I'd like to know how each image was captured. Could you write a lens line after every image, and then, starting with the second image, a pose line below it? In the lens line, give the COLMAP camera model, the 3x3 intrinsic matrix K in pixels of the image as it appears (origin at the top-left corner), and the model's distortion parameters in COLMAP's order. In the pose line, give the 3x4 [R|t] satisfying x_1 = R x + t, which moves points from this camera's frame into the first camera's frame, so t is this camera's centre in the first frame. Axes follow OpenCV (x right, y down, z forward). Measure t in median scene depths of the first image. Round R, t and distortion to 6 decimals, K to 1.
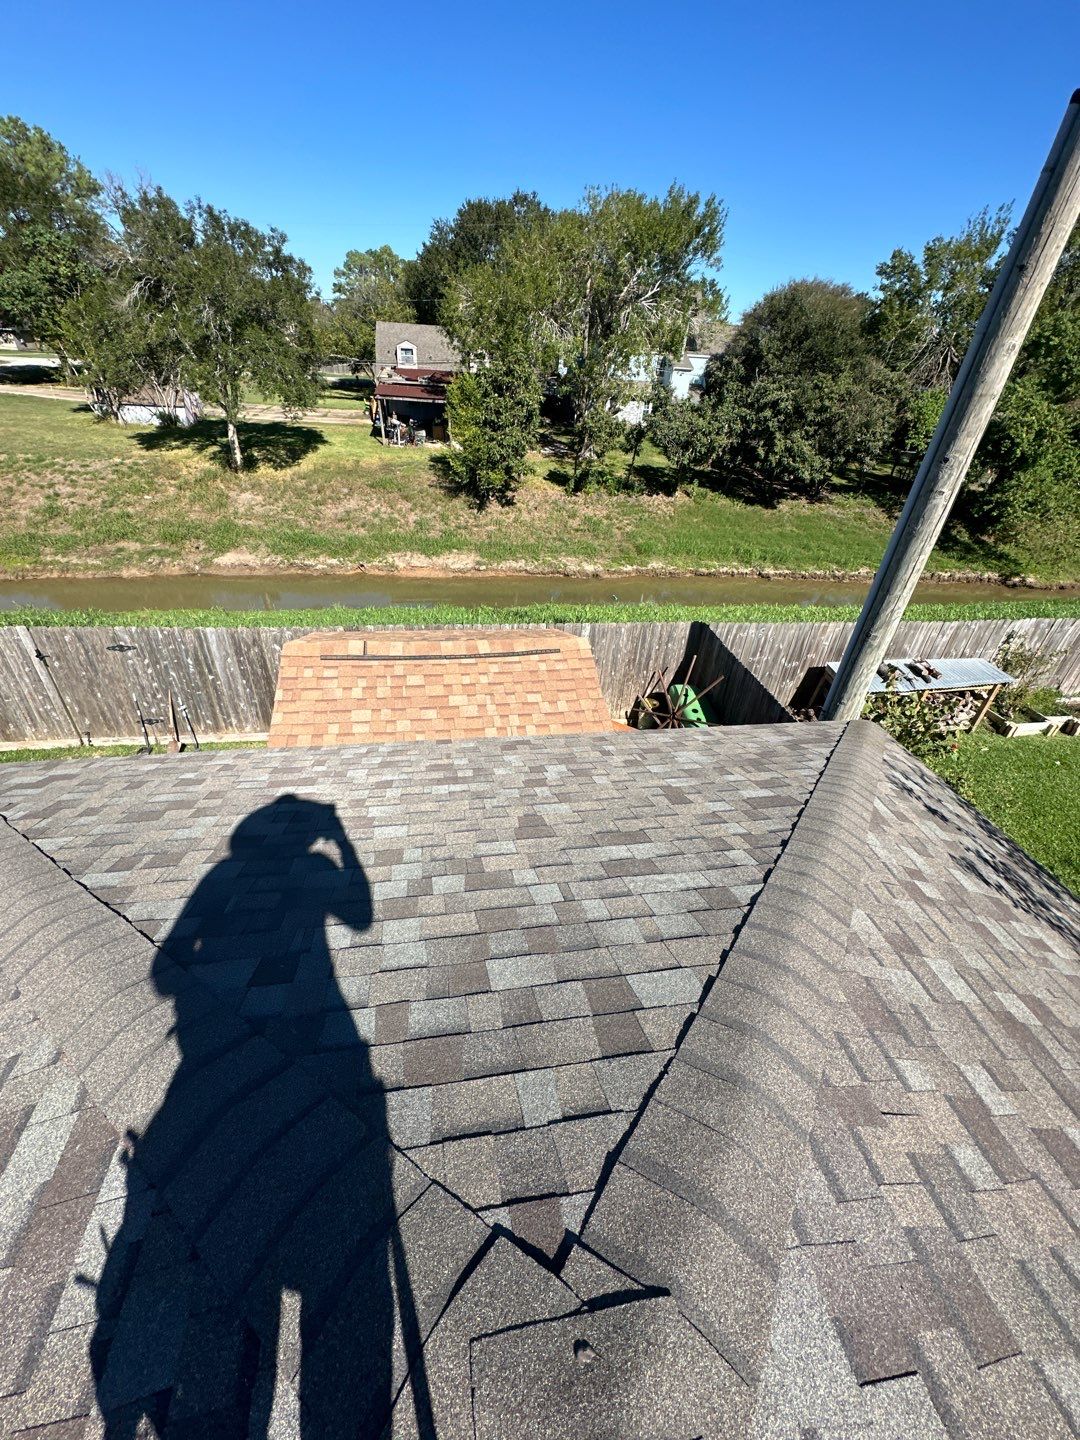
lens RADIAL K [[573.3, 0, 549.9], [0, 573.3, 708.1], [0, 0, 1]] dist [-0.000749, 0.000296]
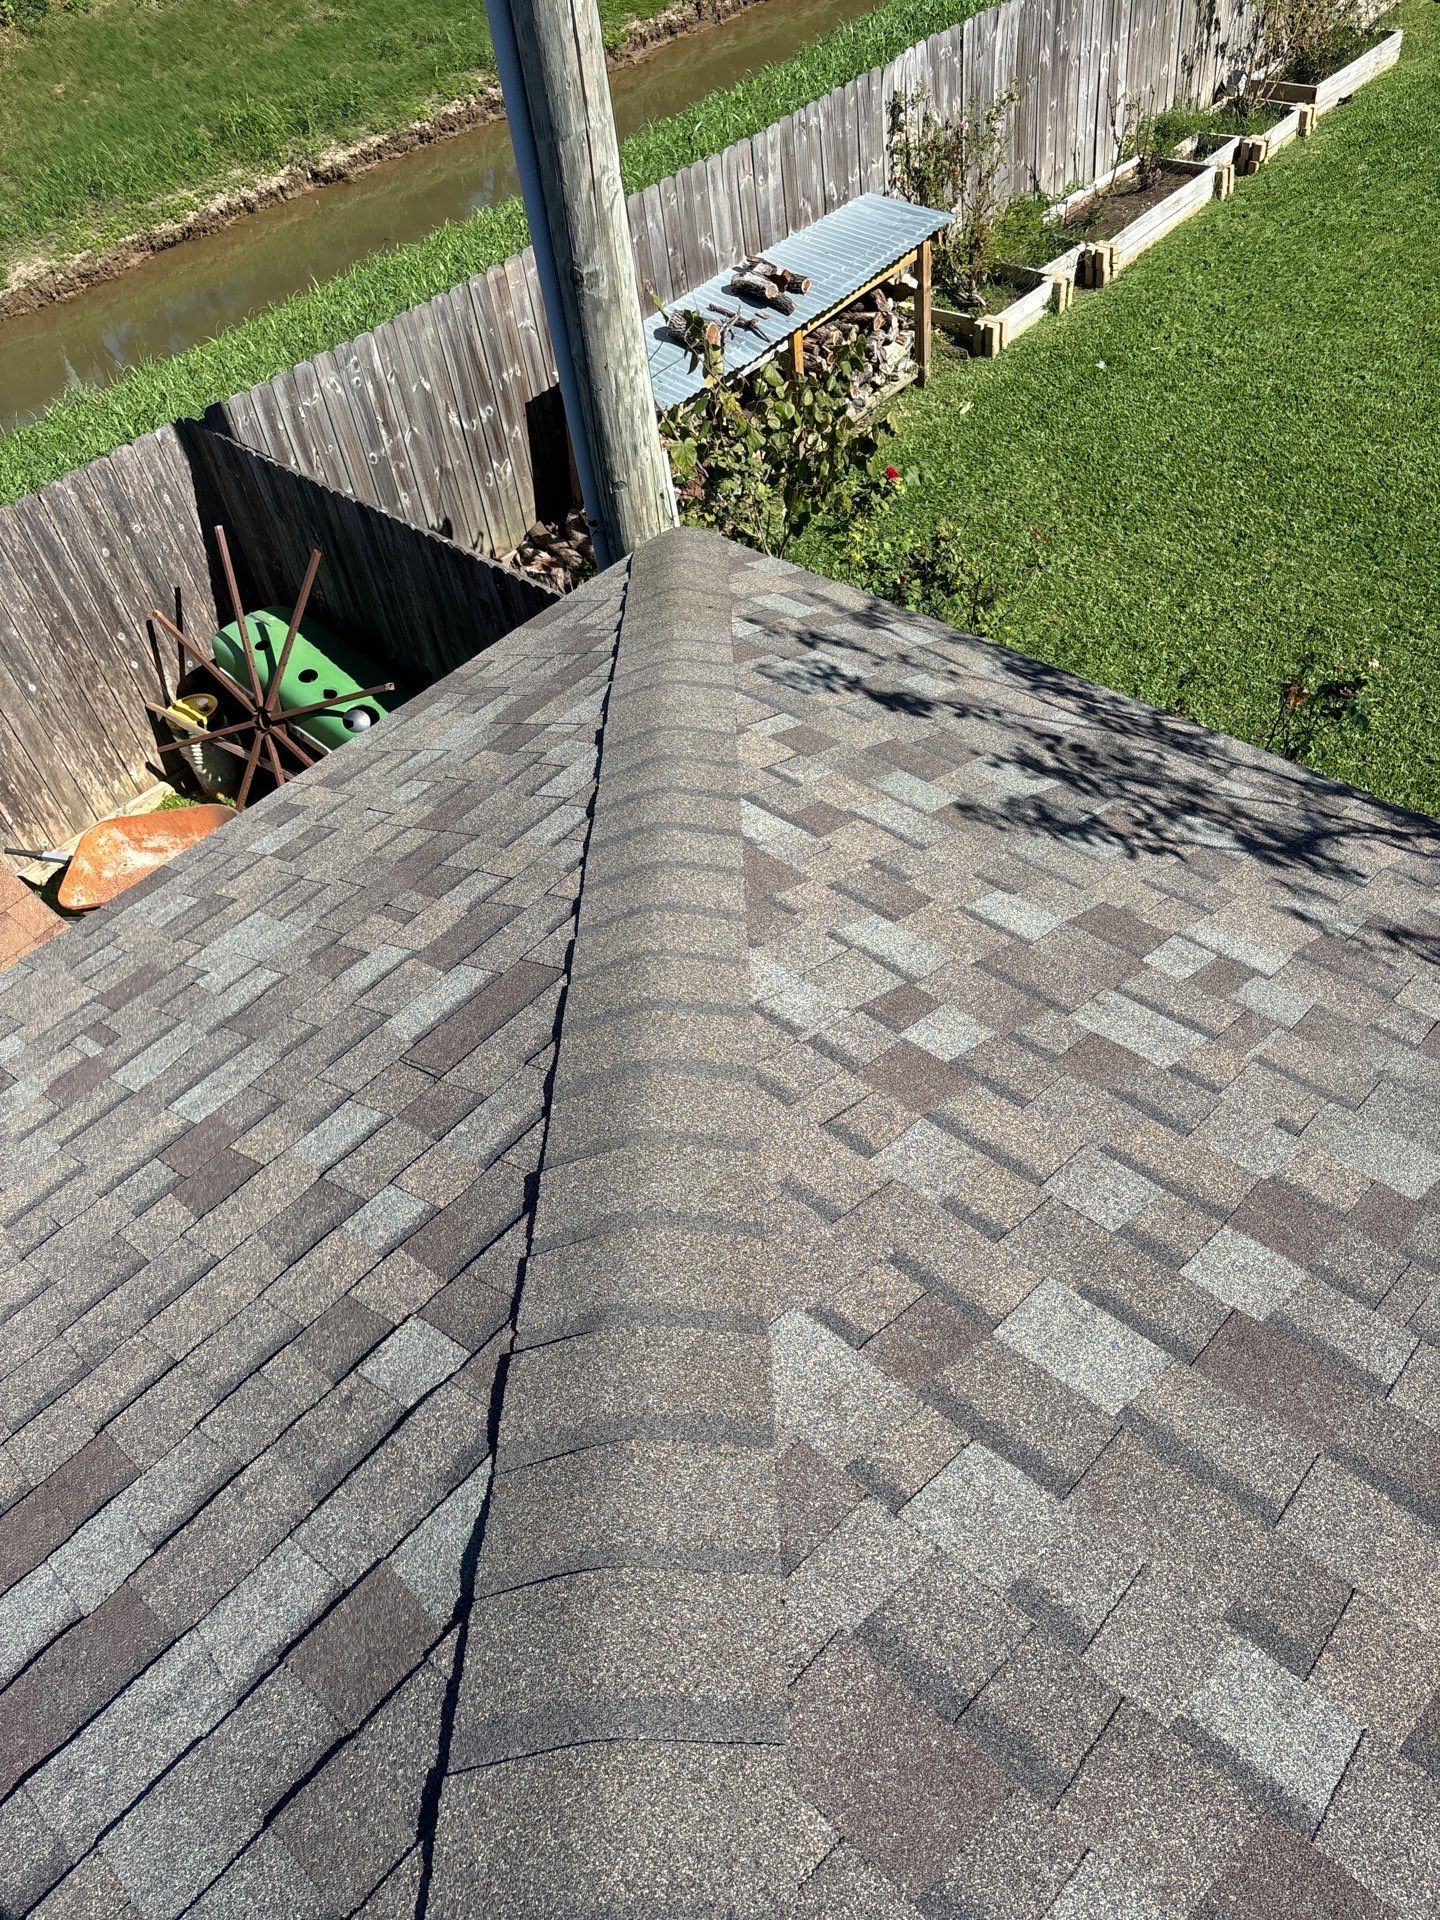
lens RADIAL K [[1449.7, 0, 750.8], [0, 1449.7, 954.9], [0, 0, 1]] dist [0.040032, -0.030361]
pose [[0.772928, -0.553814, 0.309633, 0.085552], [0.461996, 0.825724, 0.323636, -0.016220], [-0.434906, -0.107098, 0.894084, 0.071547]]
